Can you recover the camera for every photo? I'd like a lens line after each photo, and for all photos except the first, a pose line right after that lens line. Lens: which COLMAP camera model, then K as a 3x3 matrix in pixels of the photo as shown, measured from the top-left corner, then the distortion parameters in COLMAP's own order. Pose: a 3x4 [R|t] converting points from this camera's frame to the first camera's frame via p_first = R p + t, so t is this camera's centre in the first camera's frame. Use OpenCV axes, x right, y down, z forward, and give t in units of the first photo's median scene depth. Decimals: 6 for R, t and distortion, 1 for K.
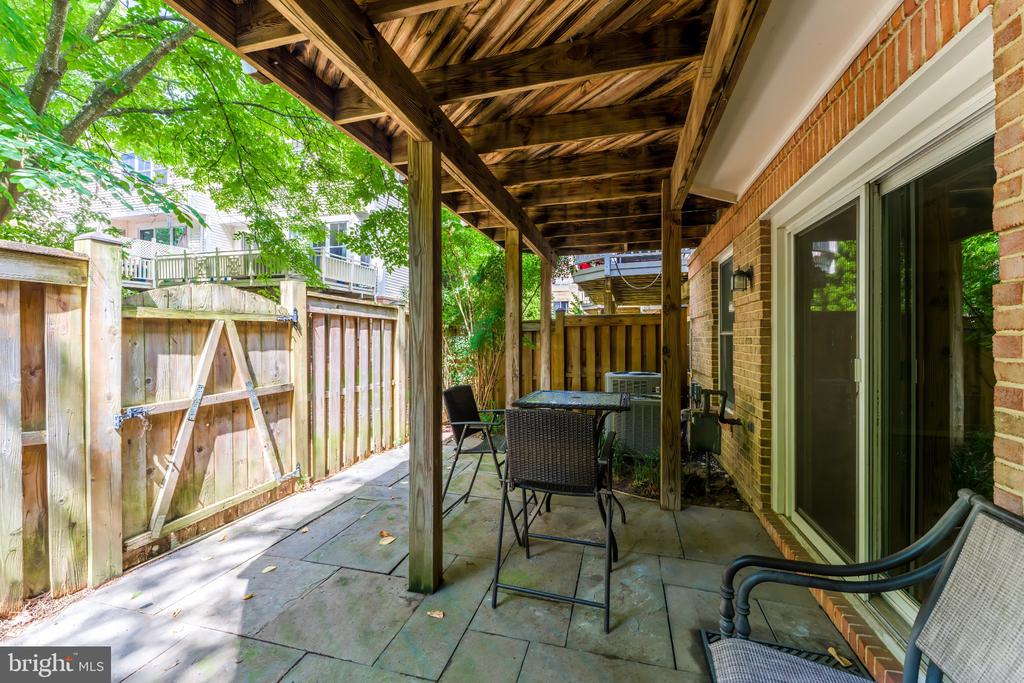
lens RADIAL K [[418.0, 0, 508.3], [0, 418.0, 339.6], [0, 0, 1]] dist [-0.002772, -0.000365]
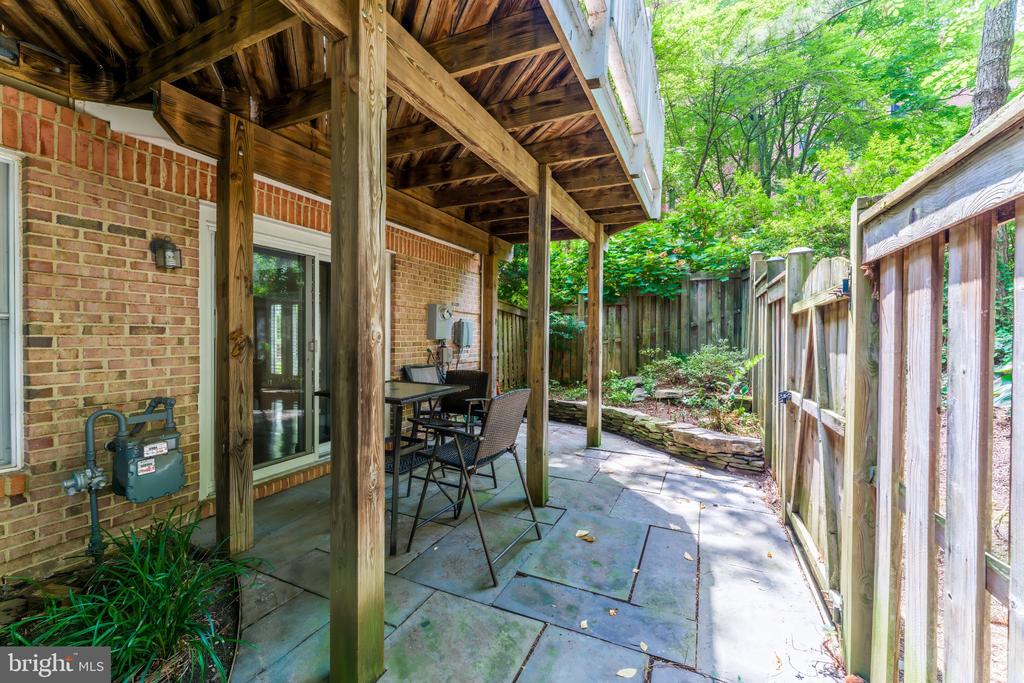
lens RADIAL K [[418.0, 0, 511.2], [0, 418.0, 339.1], [0, 0, 1]] dist [-0.002772, -0.000365]
pose [[-0.987048, -0.002860, 0.160400, -0.329183], [-0.000854, 0.999921, 0.012576, 0.010473], [-0.160423, 0.012276, -0.986972, 2.172993]]
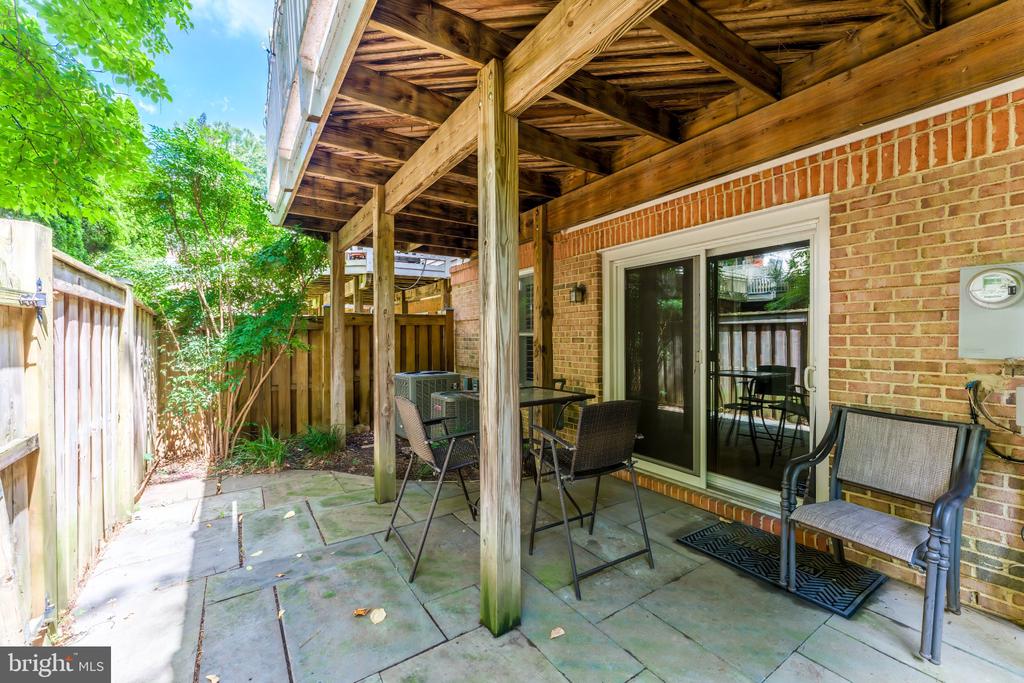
lens RADIAL K [[418.0, 0, 527.0], [0, 418.0, 340.2], [0, 0, 1]] dist [-0.002772, -0.000365]
pose [[0.638896, -0.005268, 0.769275, -0.763954], [0.004120, 0.999986, 0.003426, -0.004149], [-0.769282, 0.000980, 0.638909, 0.368192]]
